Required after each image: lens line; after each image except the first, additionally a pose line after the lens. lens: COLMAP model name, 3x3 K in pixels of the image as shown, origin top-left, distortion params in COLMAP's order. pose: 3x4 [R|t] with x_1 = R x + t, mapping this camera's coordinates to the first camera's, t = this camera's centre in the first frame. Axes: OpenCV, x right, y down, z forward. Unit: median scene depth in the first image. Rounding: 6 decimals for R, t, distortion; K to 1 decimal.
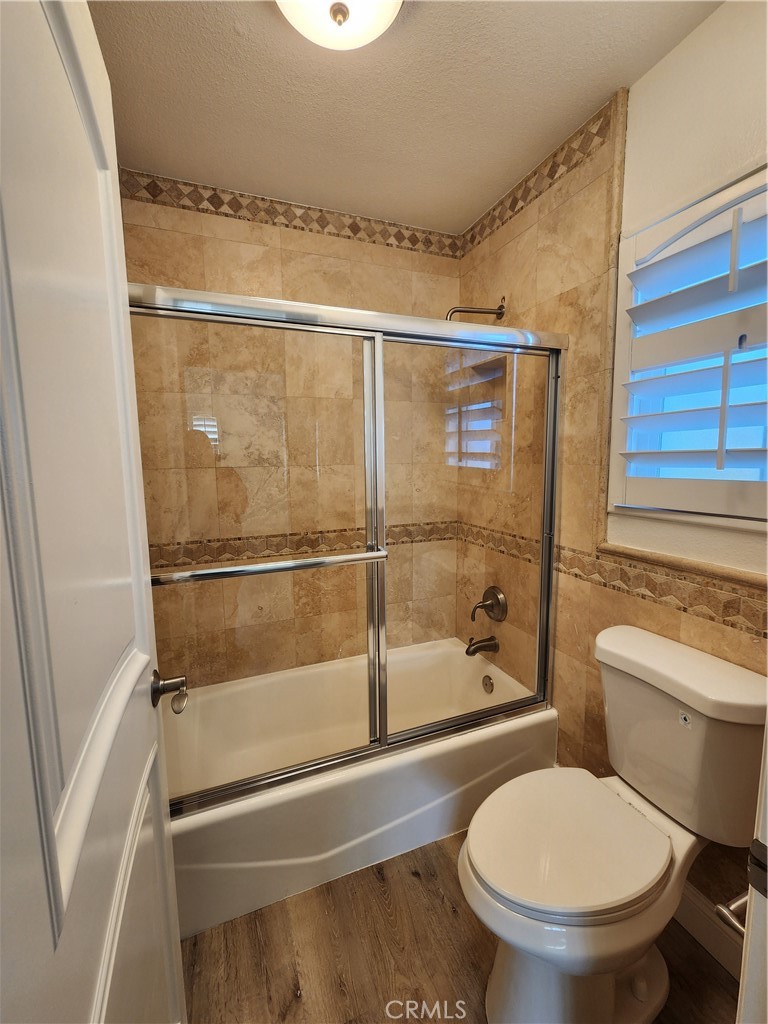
lens RADIAL K [[421.3, 0, 386.1], [0, 421.3, 504.8], [0, 0, 1]] dist [0.003022, -0.002056]
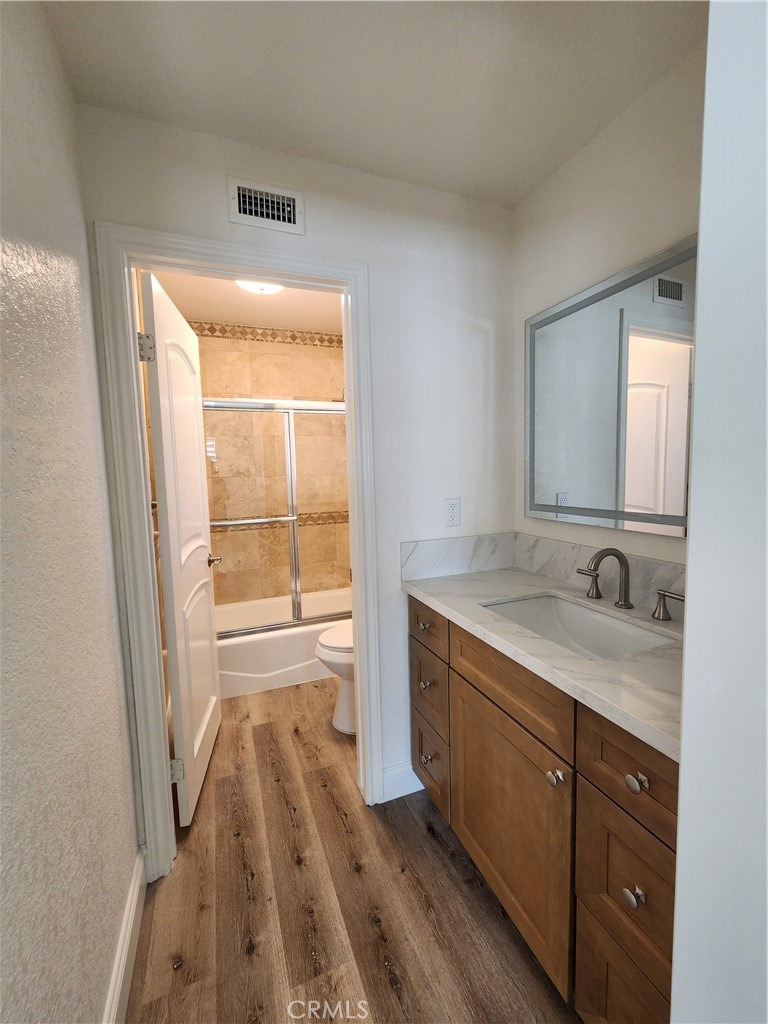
lens RADIAL K [[421.3, 0, 386.1], [0, 421.3, 504.8], [0, 0, 1]] dist [0.003022, -0.002056]
pose [[0.999894, -0.014488, -0.001372, 0.295390], [0.014432, 0.999311, -0.034190, 0.087646], [0.001867, 0.034166, 0.999414, -0.689582]]
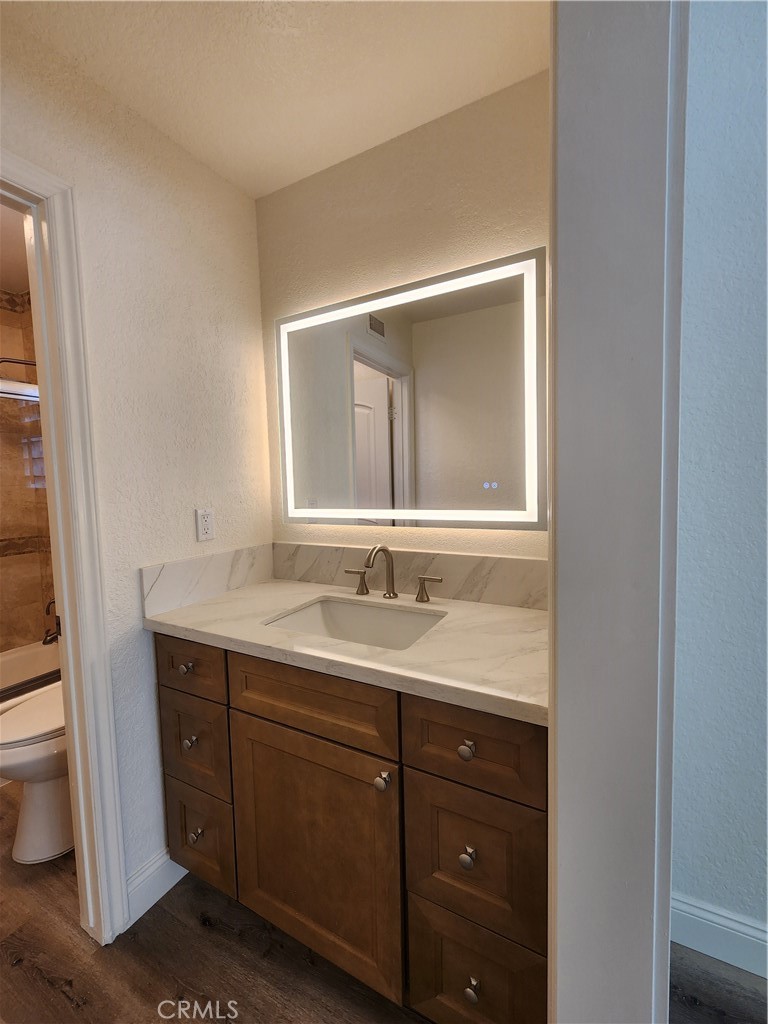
lens RADIAL K [[421.3, 0, 386.1], [0, 421.3, 504.8], [0, 0, 1]] dist [0.003022, -0.002056]
pose [[0.766104, -0.048695, 0.640870, 0.198209], [0.091114, 0.995284, -0.033295, 0.095701], [-0.636226, 0.083900, 0.766927, -0.582120]]
